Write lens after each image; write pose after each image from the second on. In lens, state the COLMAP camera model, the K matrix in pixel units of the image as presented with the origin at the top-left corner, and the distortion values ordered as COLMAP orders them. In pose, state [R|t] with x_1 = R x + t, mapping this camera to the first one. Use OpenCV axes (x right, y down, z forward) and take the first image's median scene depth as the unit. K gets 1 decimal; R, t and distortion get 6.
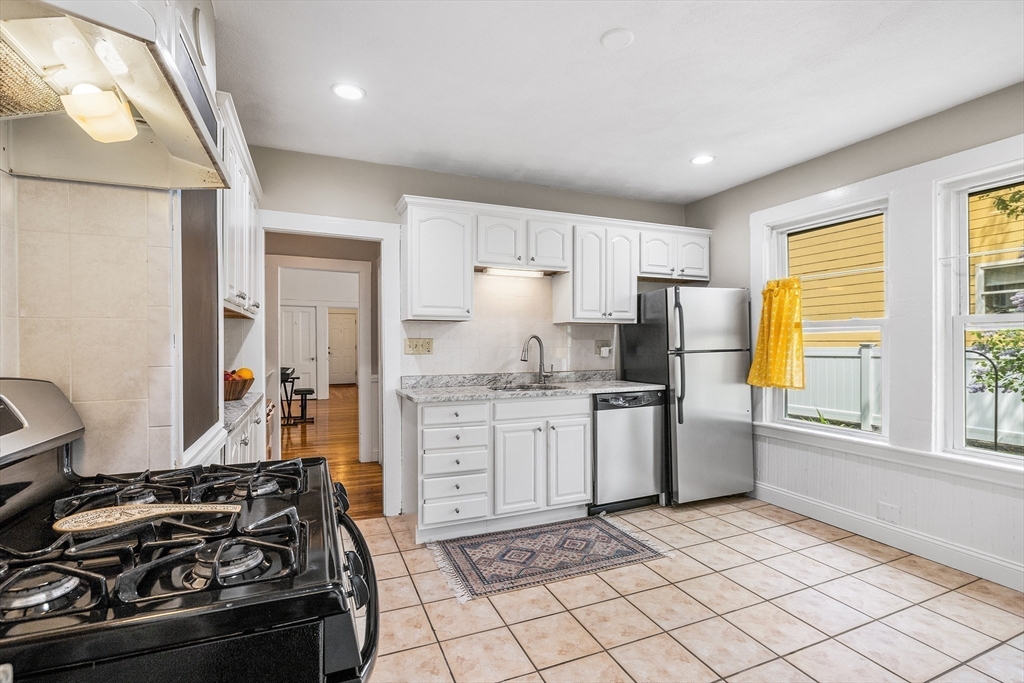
lens RADIAL K [[466.4, 0, 512.0], [0, 466.4, 341.5], [0, 0, 1]] dist [-0.022149, 0.000317]
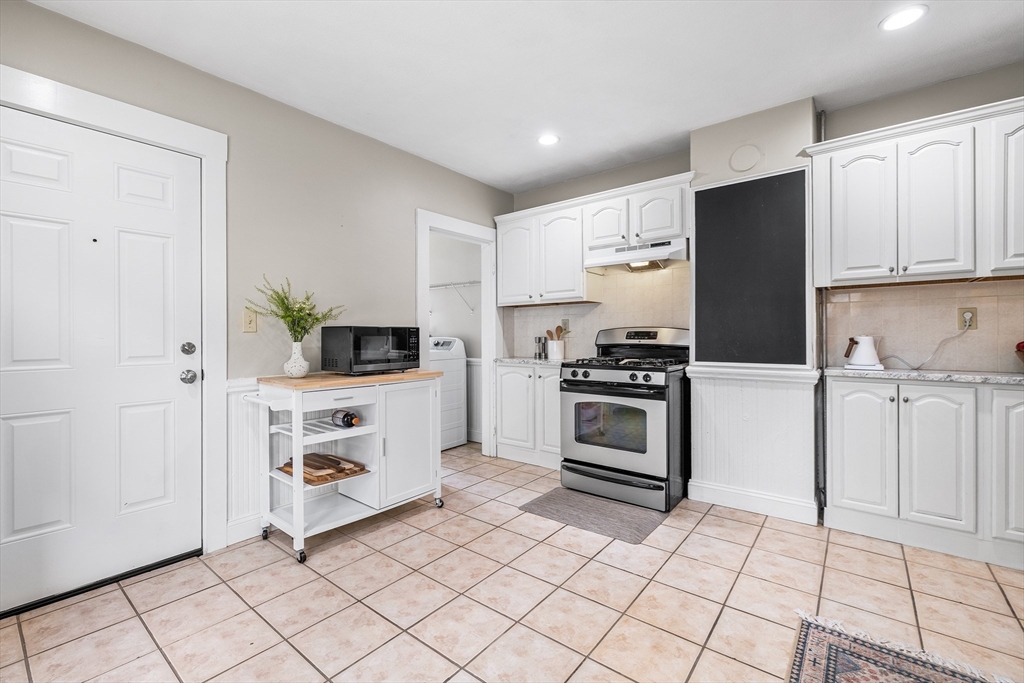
lens RADIAL K [[438.2, 0, 506.6], [0, 438.2, 337.9], [0, 0, 1]] dist [0.000635, -0.000022]
pose [[-0.883878, 0.006411, -0.467674, 0.543917], [0.006165, 0.999979, 0.002057, 0.042342], [0.467677, -0.001065, -0.883899, 1.077800]]
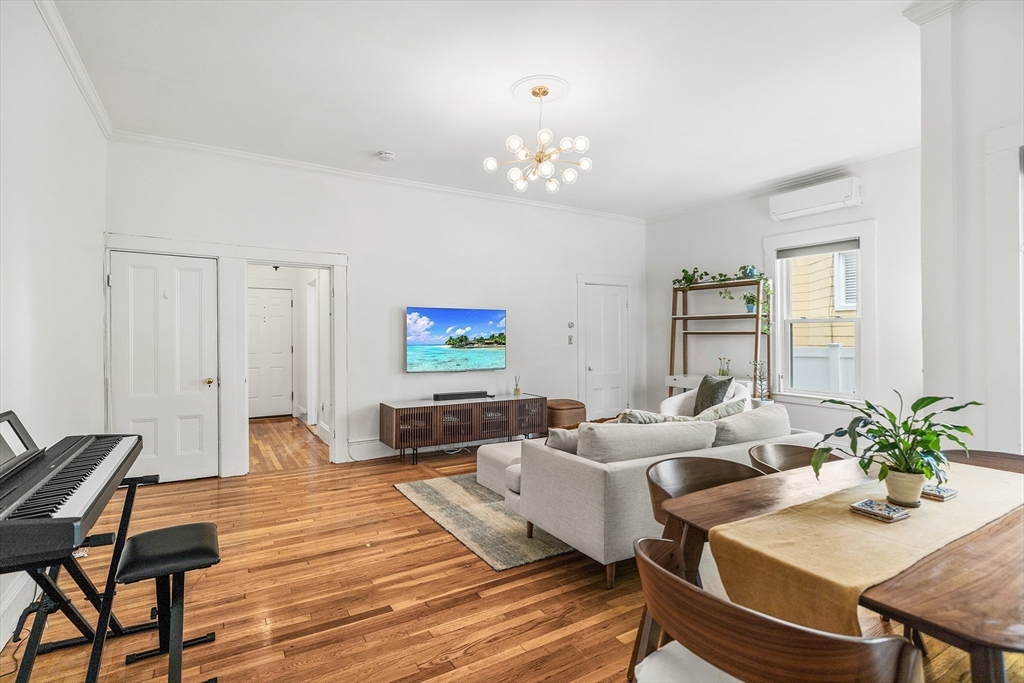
lens RADIAL K [[487.9, 0, 506.7], [0, 487.9, 343.6], [0, 0, 1]] dist [-0.005976, -0.000215]
pose [[0.989813, -0.003570, 0.142332, -0.764548], [0.001238, 0.999864, 0.016474, -0.009546], [-0.142371, -0.016130, 0.989682, 1.777941]]
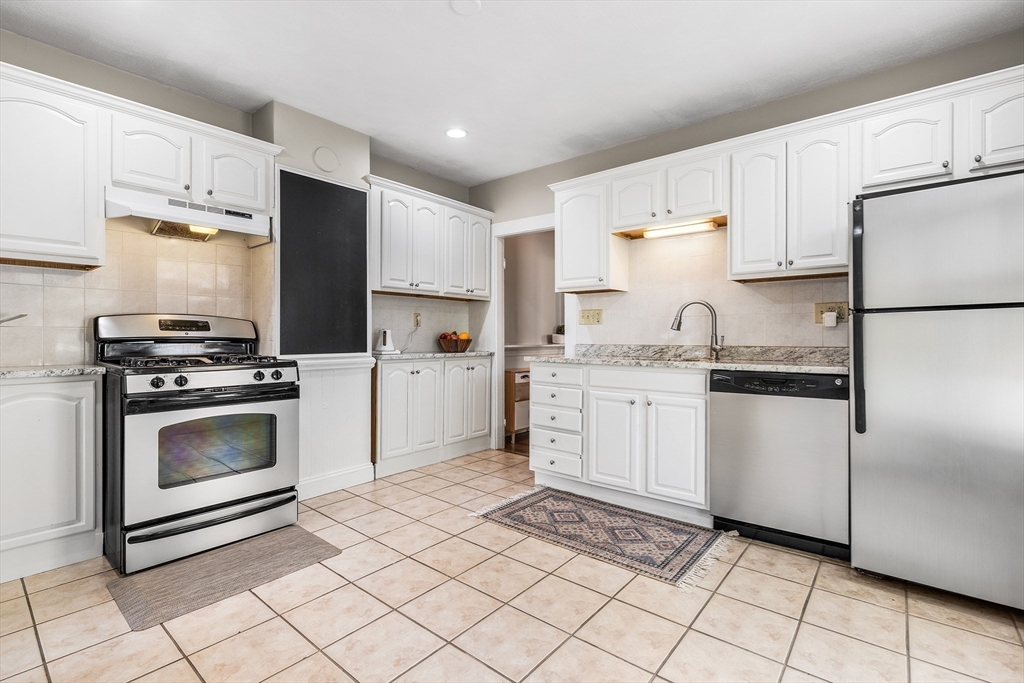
lens RADIAL K [[466.4, 0, 512.0], [0, 466.4, 341.5], [0, 0, 1]] dist [-0.022149, 0.000317]
pose [[0.459253, 0.009878, -0.888251, 0.772592], [0.001088, 0.999931, 0.011683, 0.061354], [0.888305, -0.006332, 0.459211, 0.391015]]
